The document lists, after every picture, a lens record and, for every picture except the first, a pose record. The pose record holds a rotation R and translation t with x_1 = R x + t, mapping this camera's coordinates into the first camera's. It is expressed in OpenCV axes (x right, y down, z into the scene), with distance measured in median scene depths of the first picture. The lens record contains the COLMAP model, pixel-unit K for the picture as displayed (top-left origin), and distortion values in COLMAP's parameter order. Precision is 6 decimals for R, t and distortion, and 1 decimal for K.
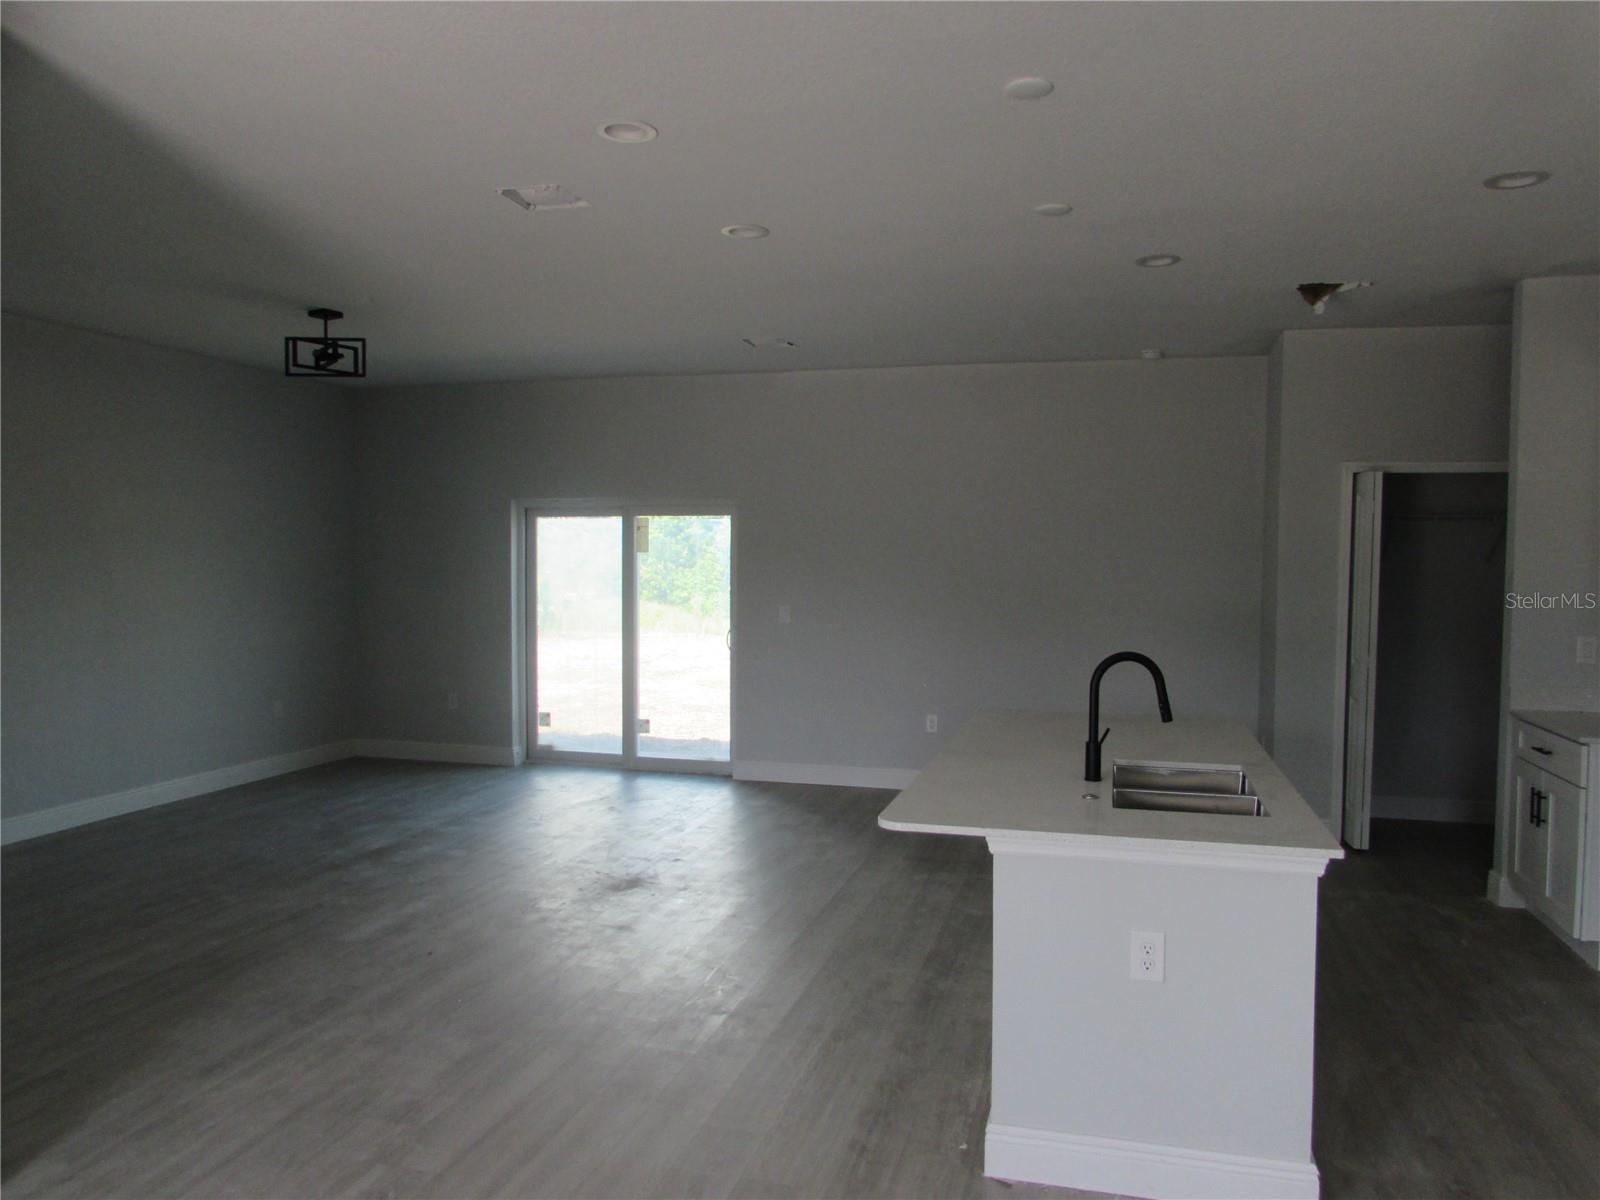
lens RADIAL K [[1128.9, 0, 821.2], [0, 1128.9, 595.3], [0, 0, 1]] dist [-0.007634, -0.000492]
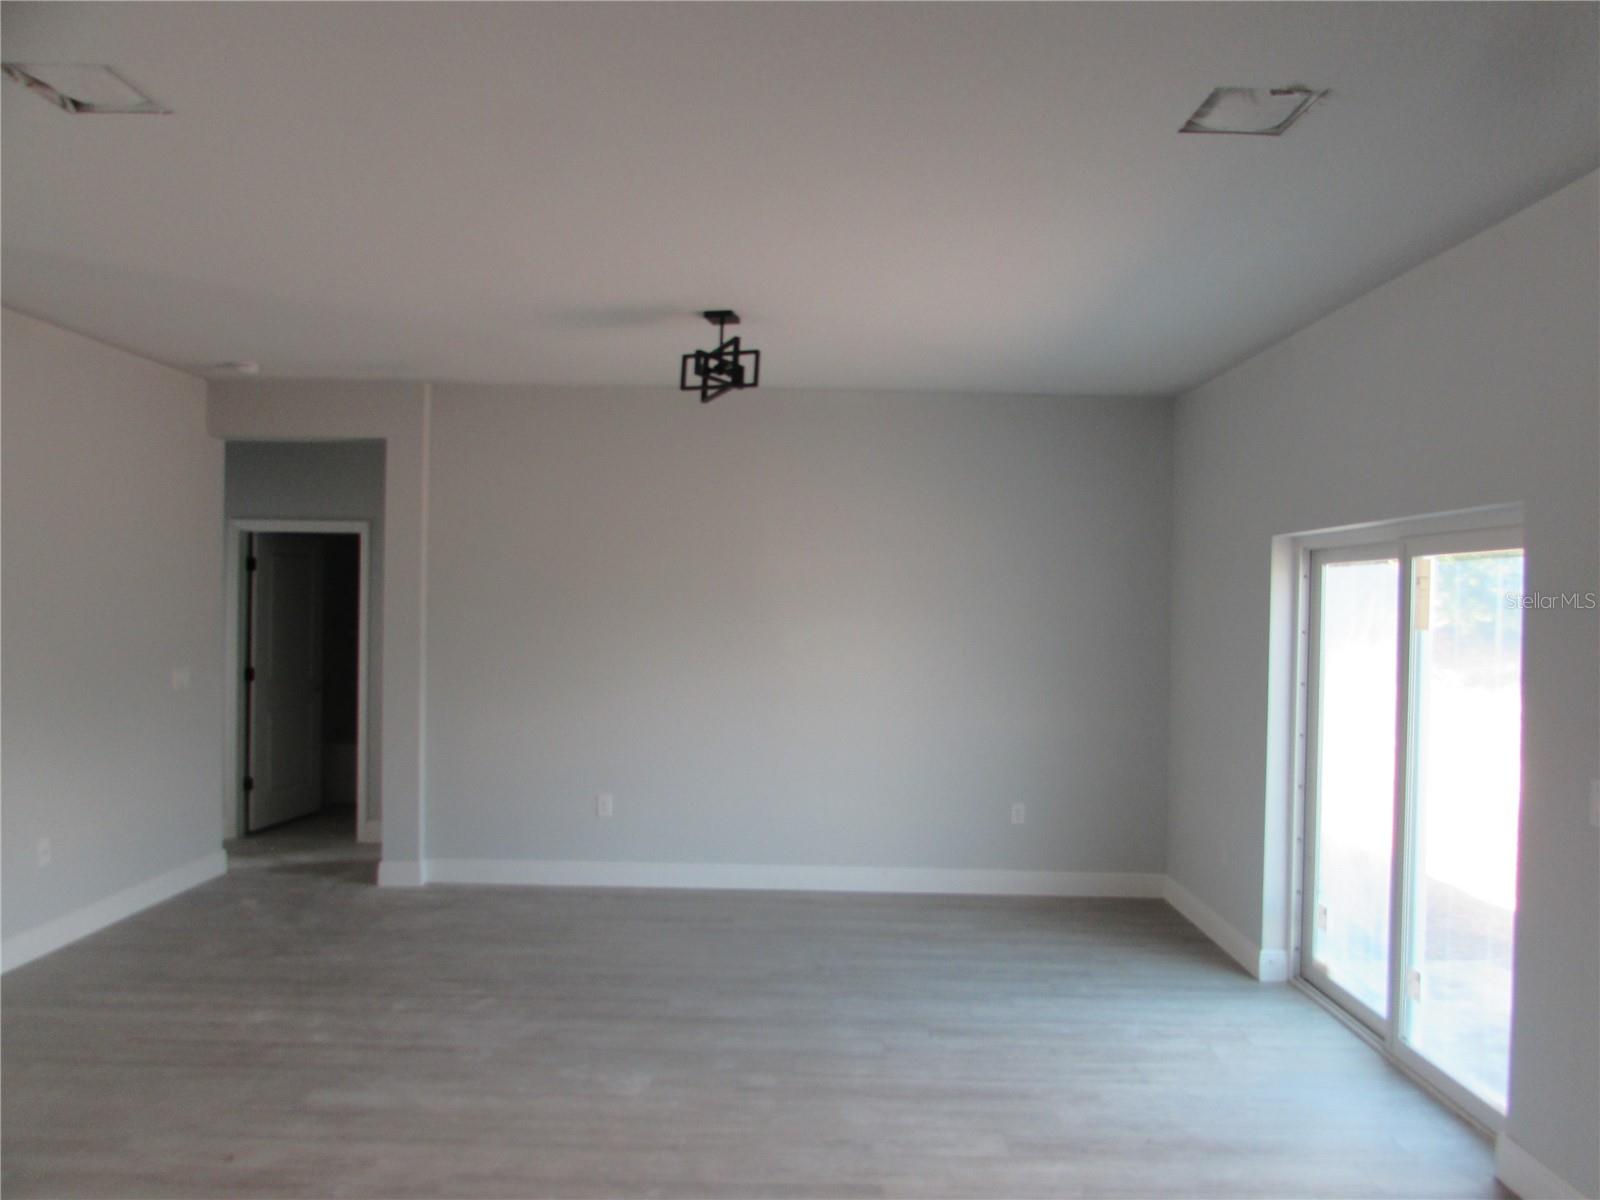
lens RADIAL K [[1128.4, 0, 822.0], [0, 1128.4, 615.1], [0, 0, 1]] dist [-0.025317, 0.000277]
pose [[0.272125, 0.011397, -0.962195, 0.340695], [-0.051670, 0.998660, -0.002784, -0.041270], [0.960874, 0.050474, 0.272349, 0.862274]]
